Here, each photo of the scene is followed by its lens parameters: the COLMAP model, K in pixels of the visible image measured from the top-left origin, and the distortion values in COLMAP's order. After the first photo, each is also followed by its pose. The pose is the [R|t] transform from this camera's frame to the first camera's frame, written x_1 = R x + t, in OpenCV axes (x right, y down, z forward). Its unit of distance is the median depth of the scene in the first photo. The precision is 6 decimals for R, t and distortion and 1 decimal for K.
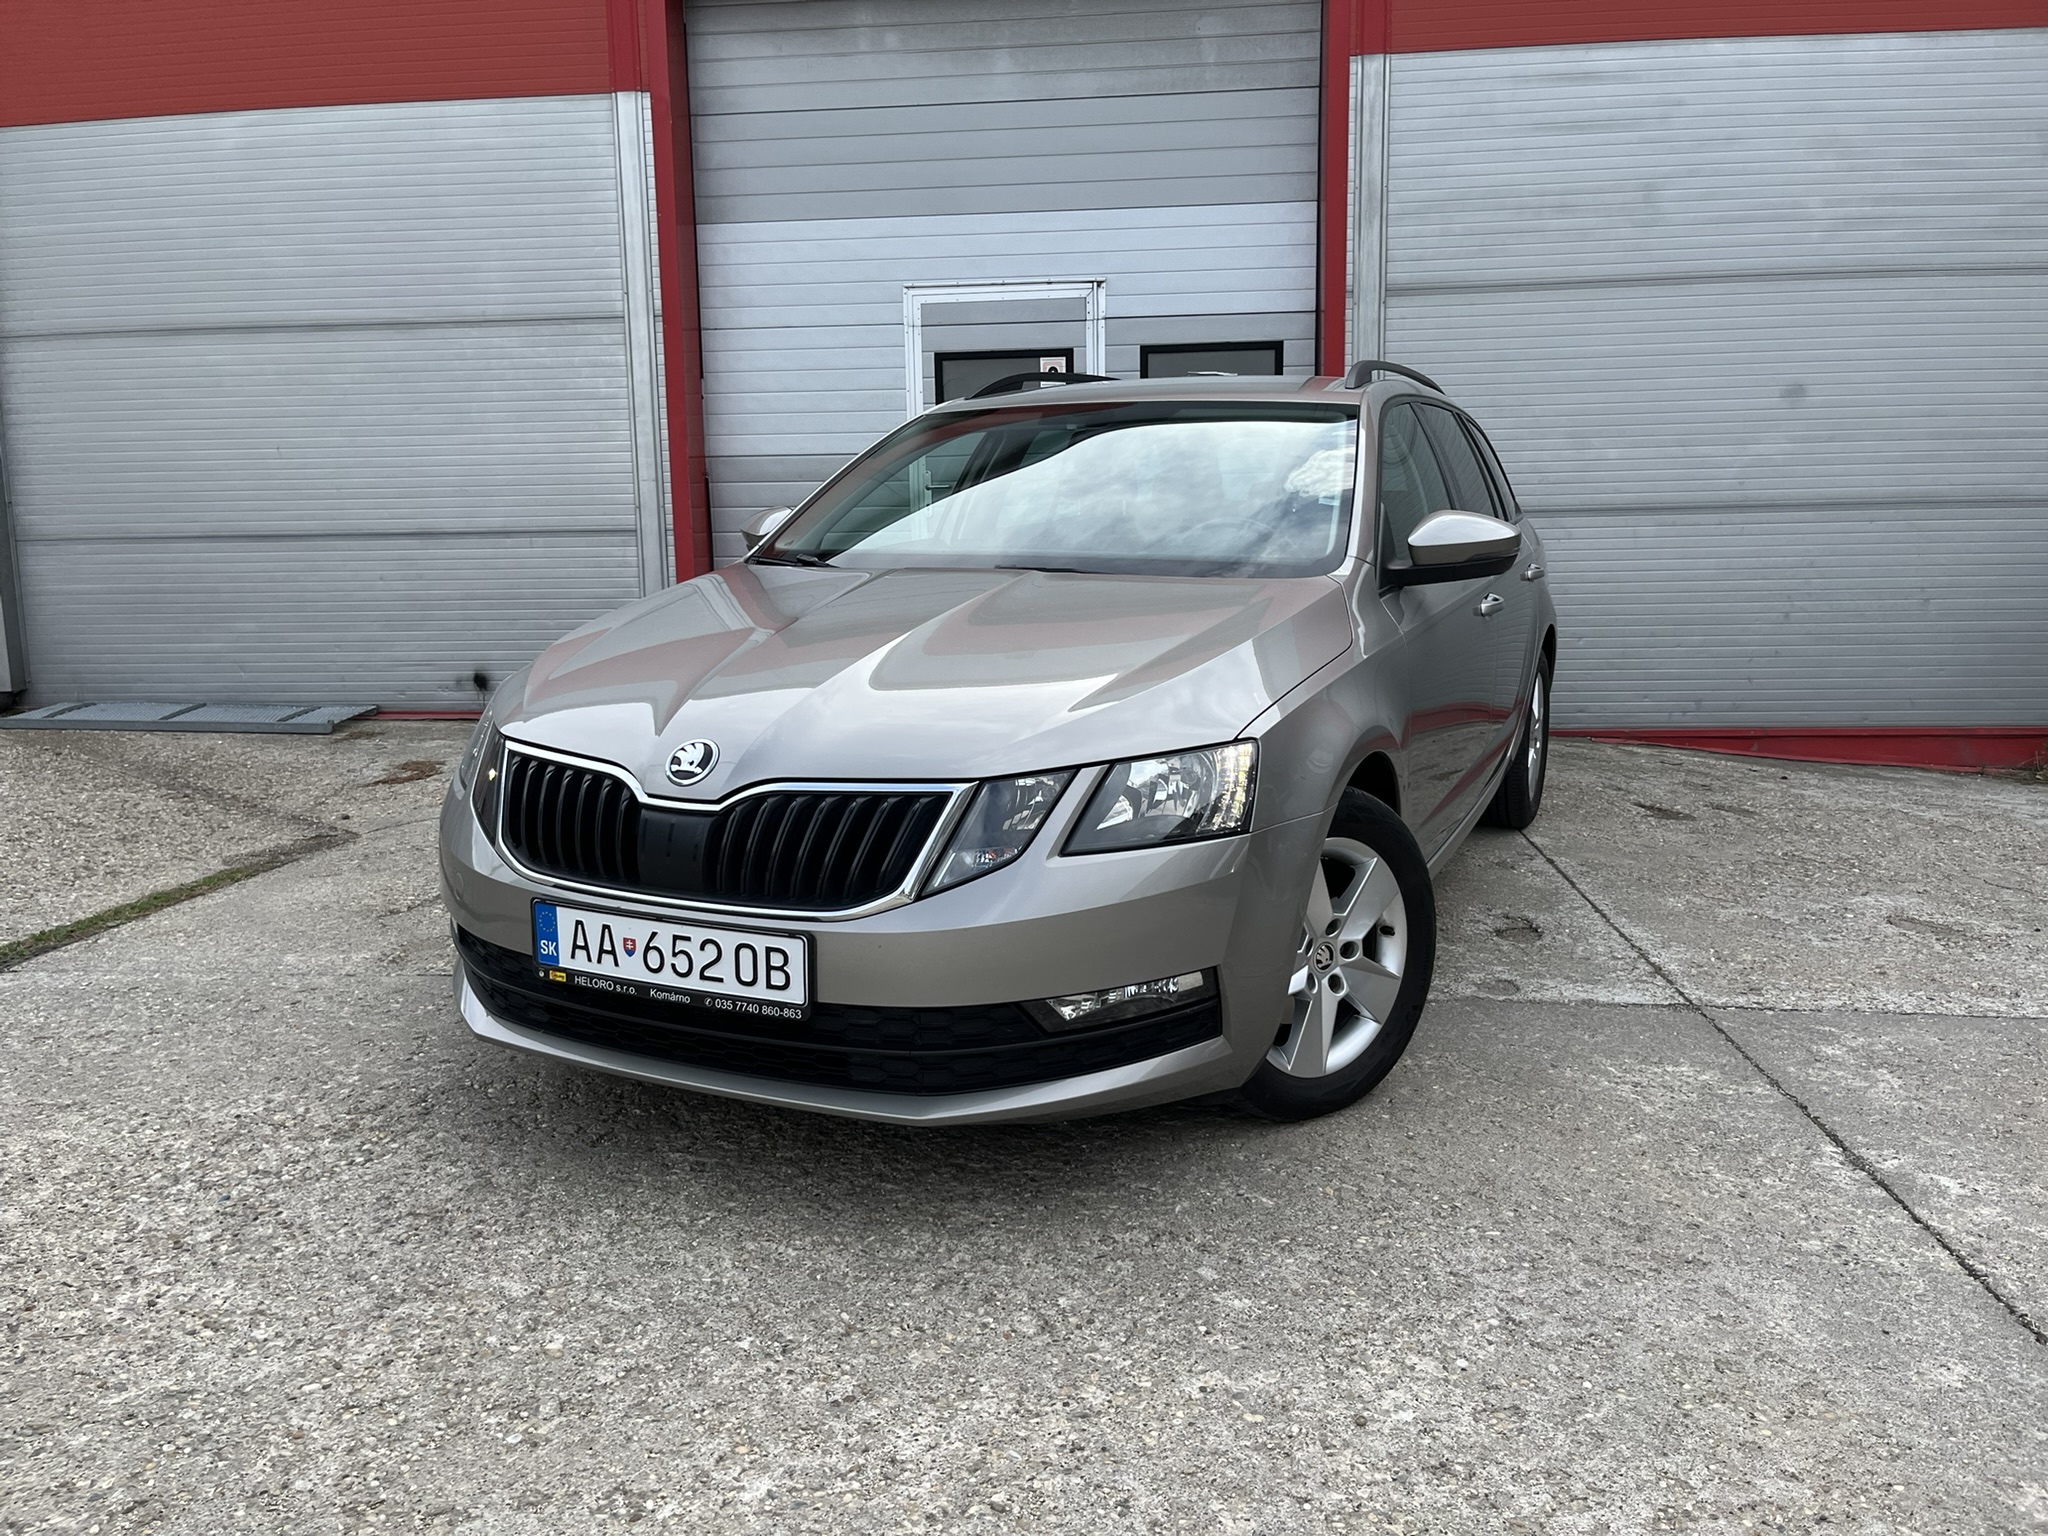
lens RADIAL K [[1557.7, 0, 998.1], [0, 1557.7, 787.1], [0, 0, 1]] dist [0.052028, -0.073792]
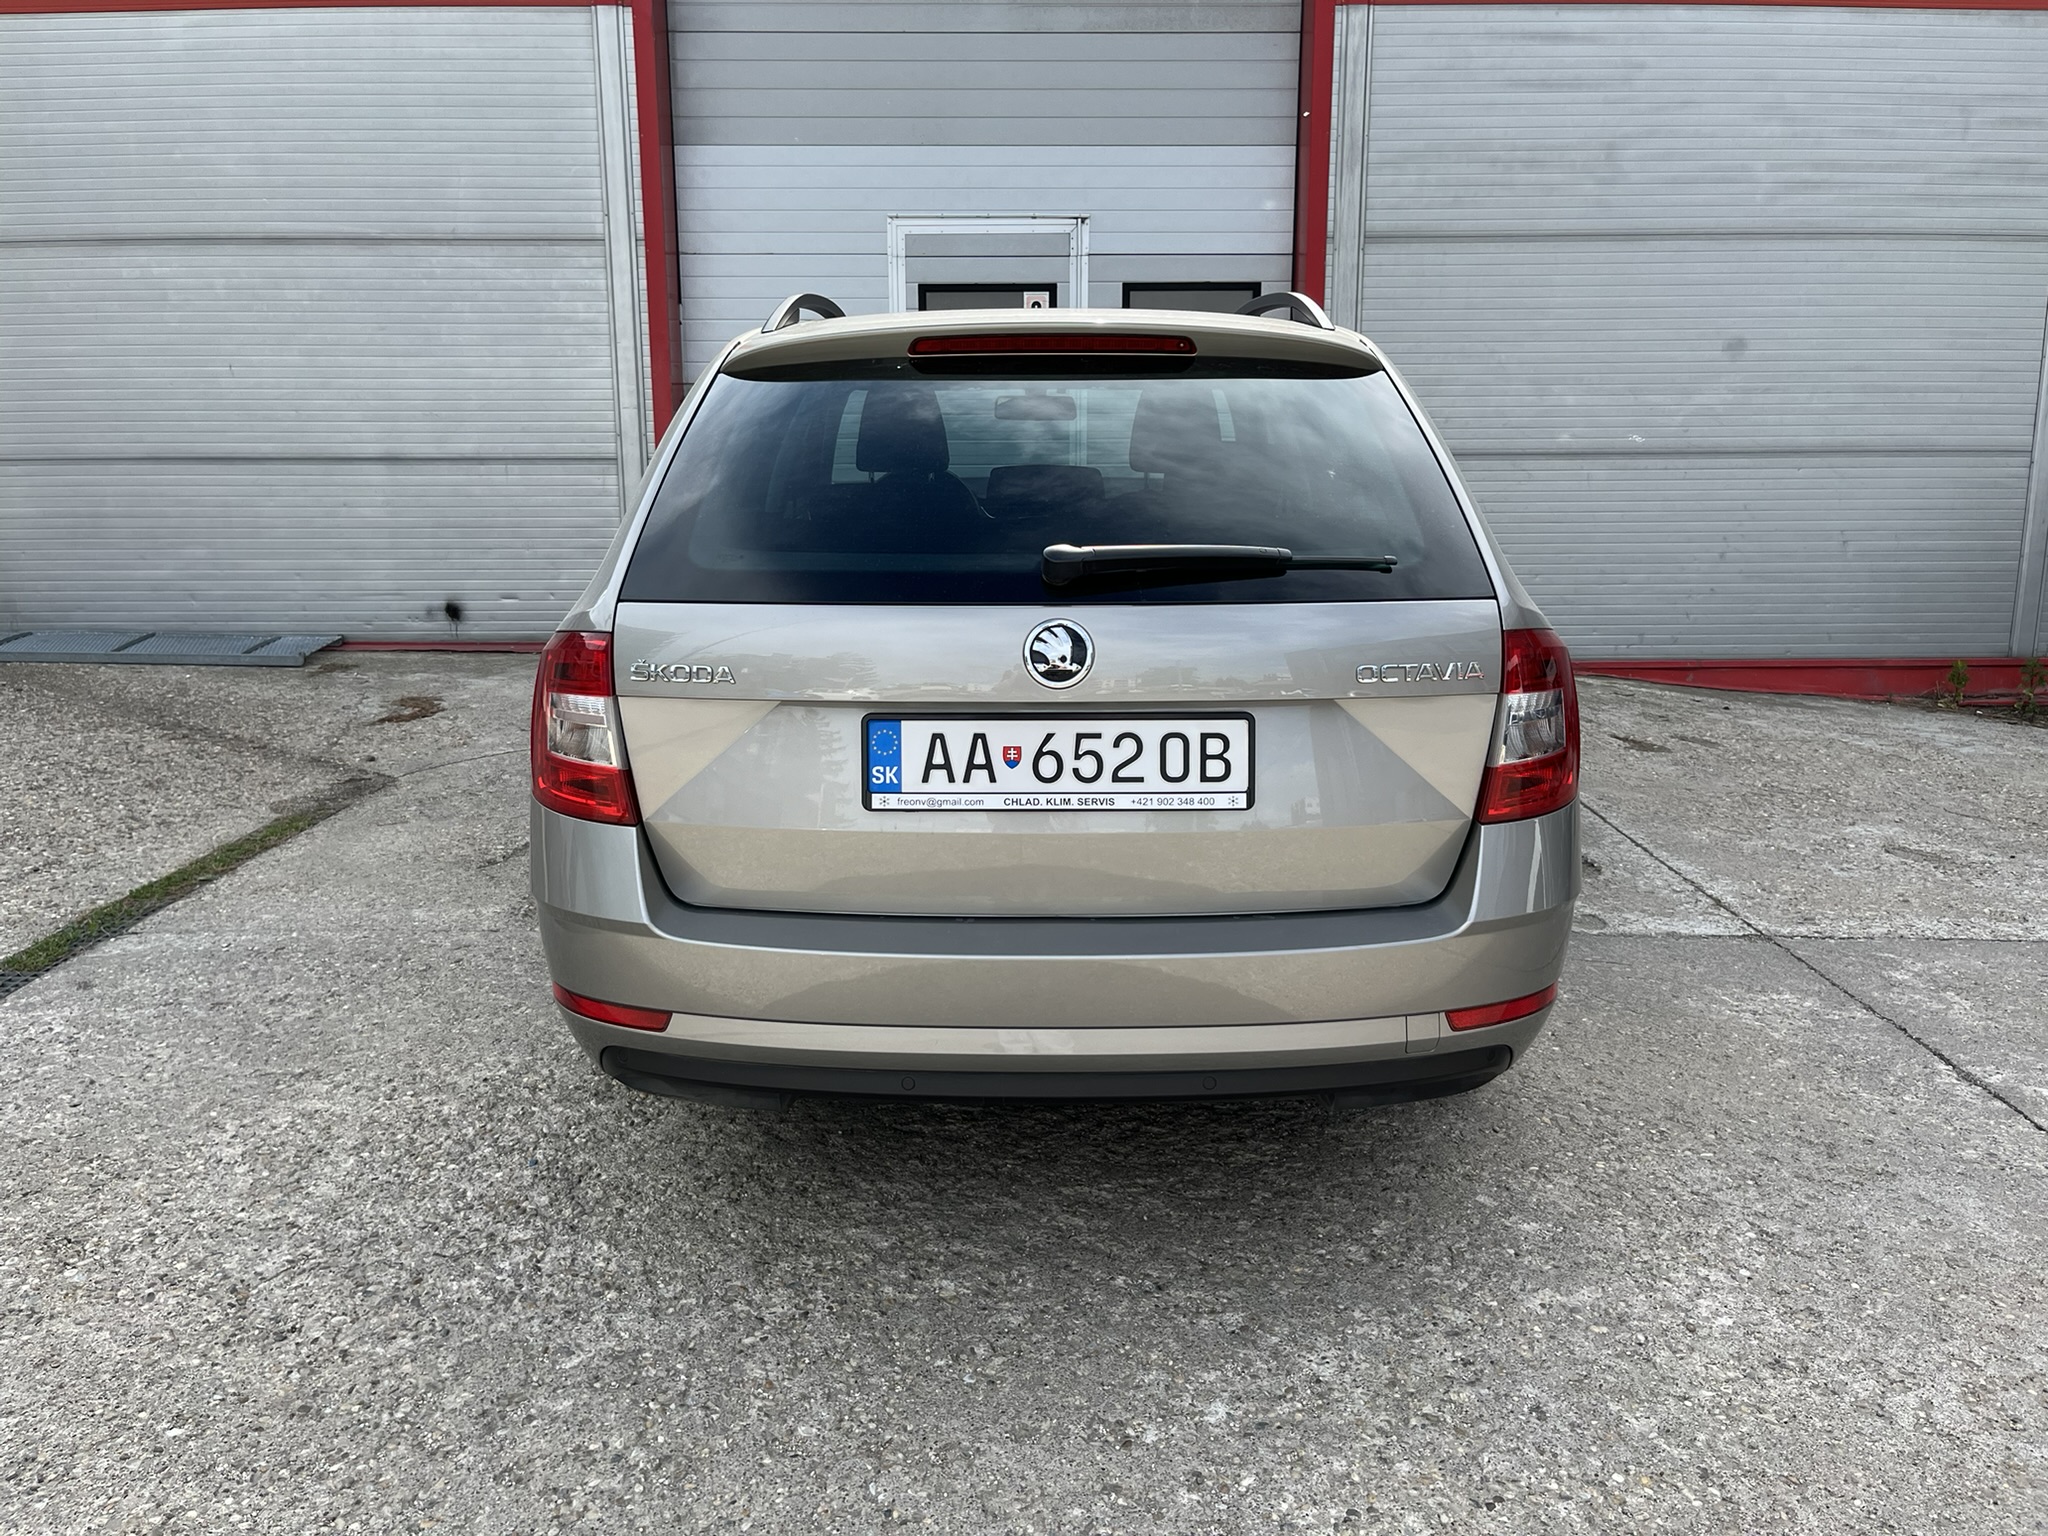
lens RADIAL K [[1551.1, 0, 1021.9], [0, 1551.1, 773.9], [0, 0, 1]] dist [0.065026, -0.096312]
pose [[0.993577, -0.009313, 0.112775, -0.185191], [0.003546, 0.998680, 0.051233, -0.031103], [-0.113103, -0.050504, 0.992299, -0.034400]]
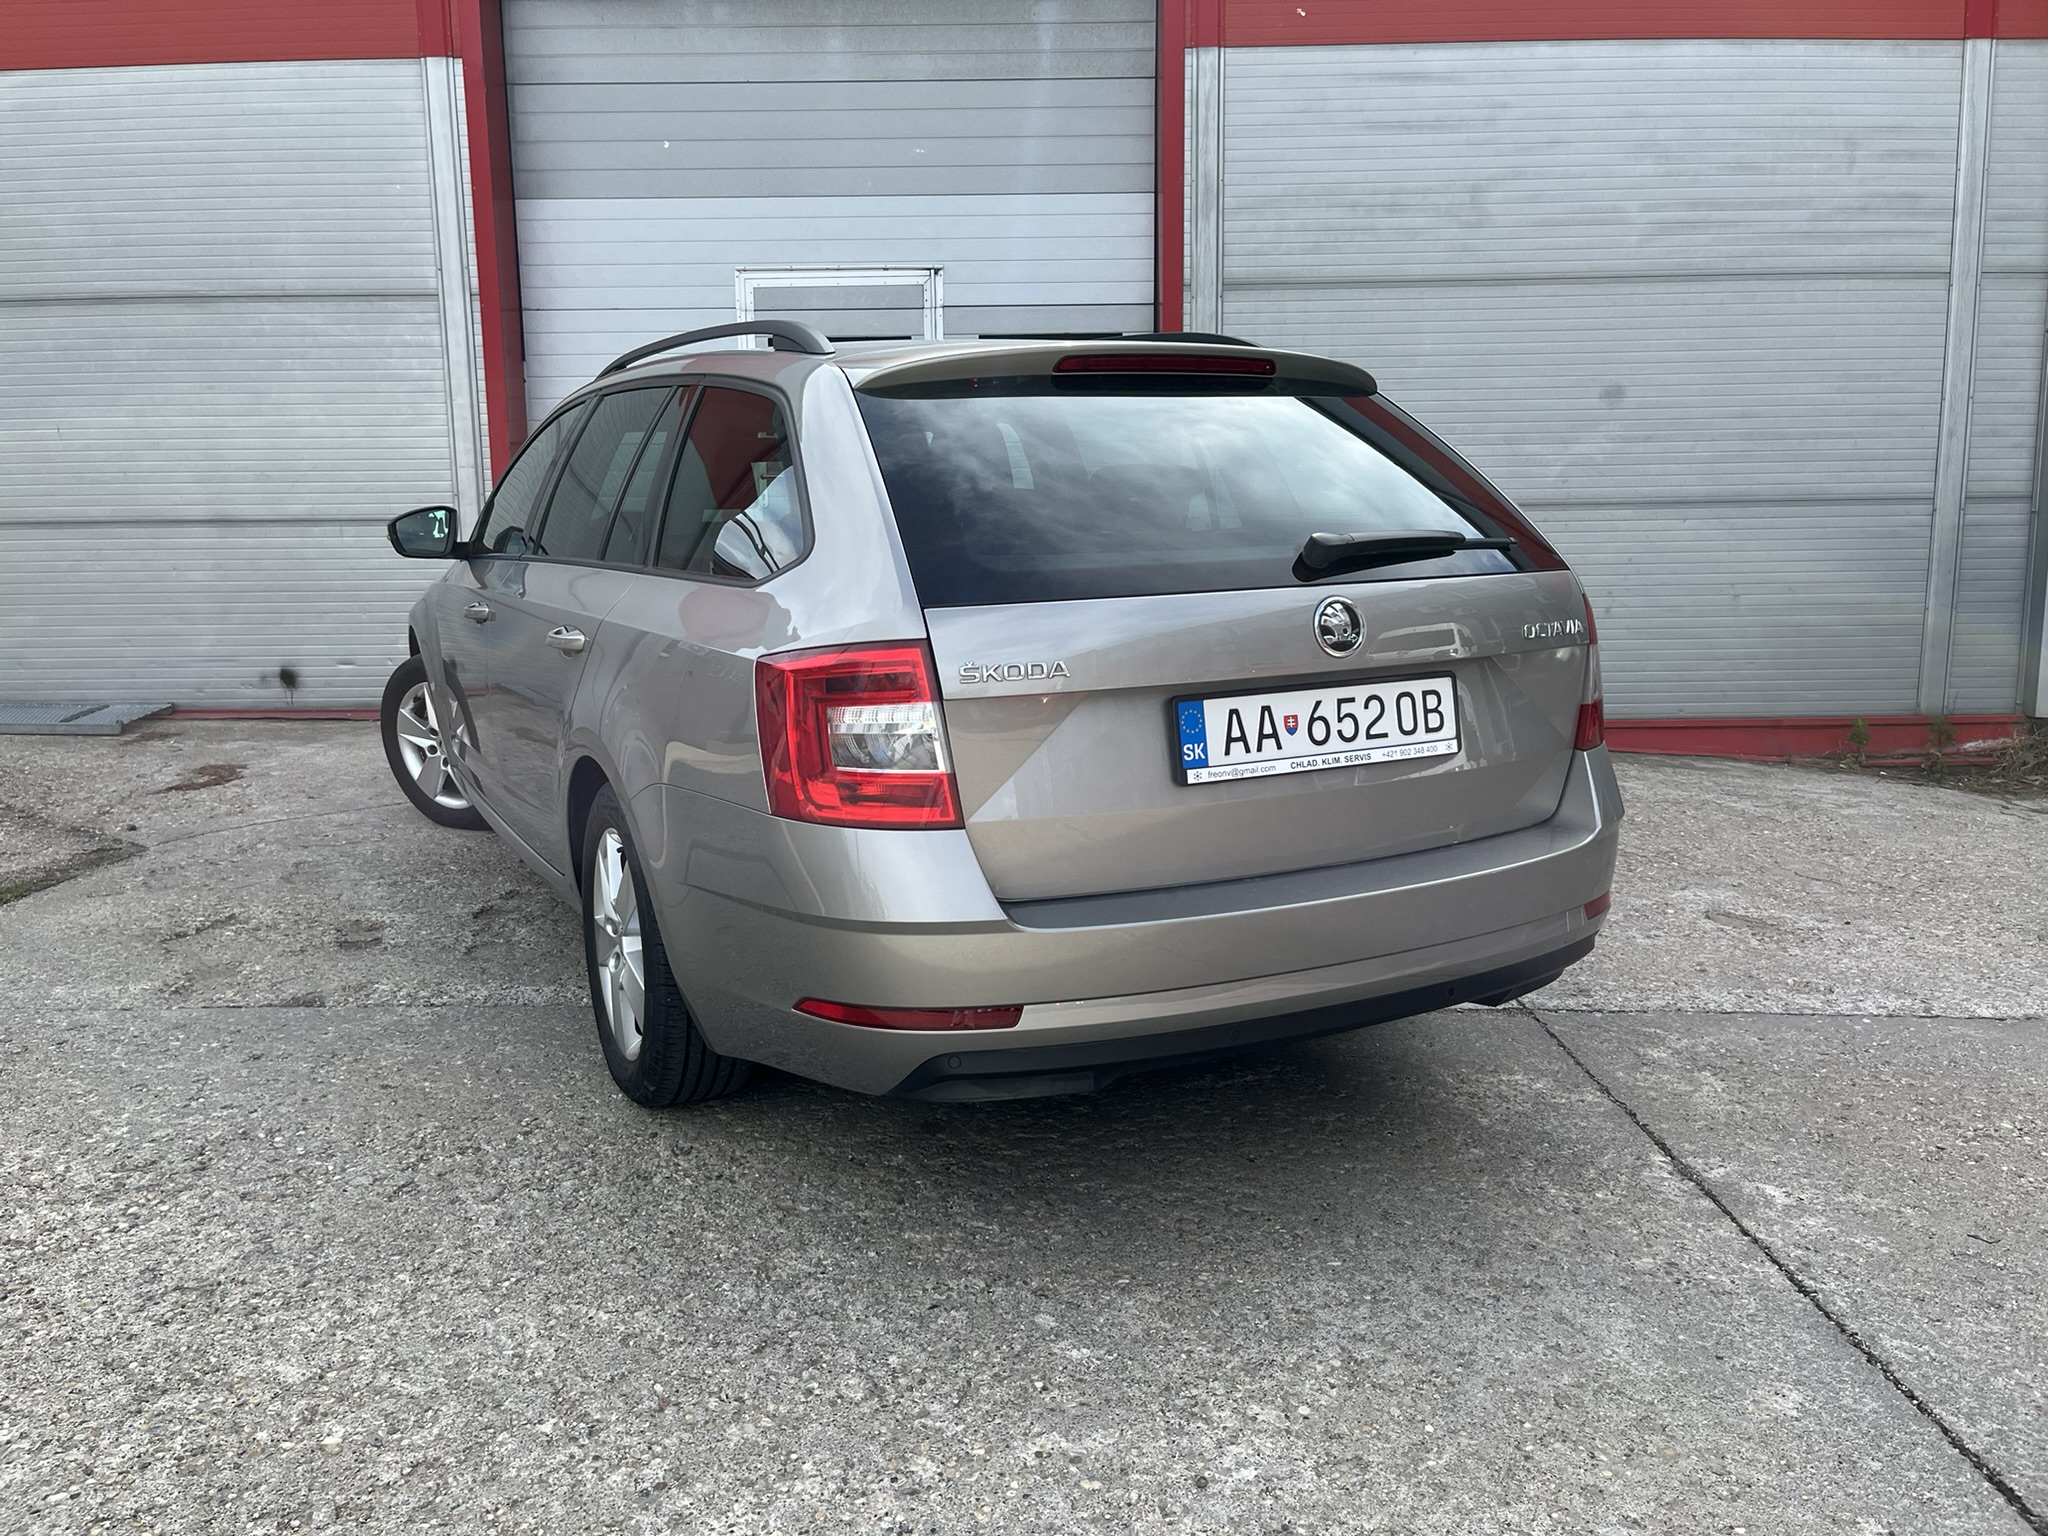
lens RADIAL K [[1563.4, 0, 999.0], [0, 1563.4, 788.1], [0, 0, 1]] dist [0.021711, -0.003435]
pose [[0.995208, -0.010368, 0.097225, 0.009212], [0.009359, 0.999898, 0.010828, -0.015177], [-0.097327, -0.009866, 0.995204, 0.029593]]
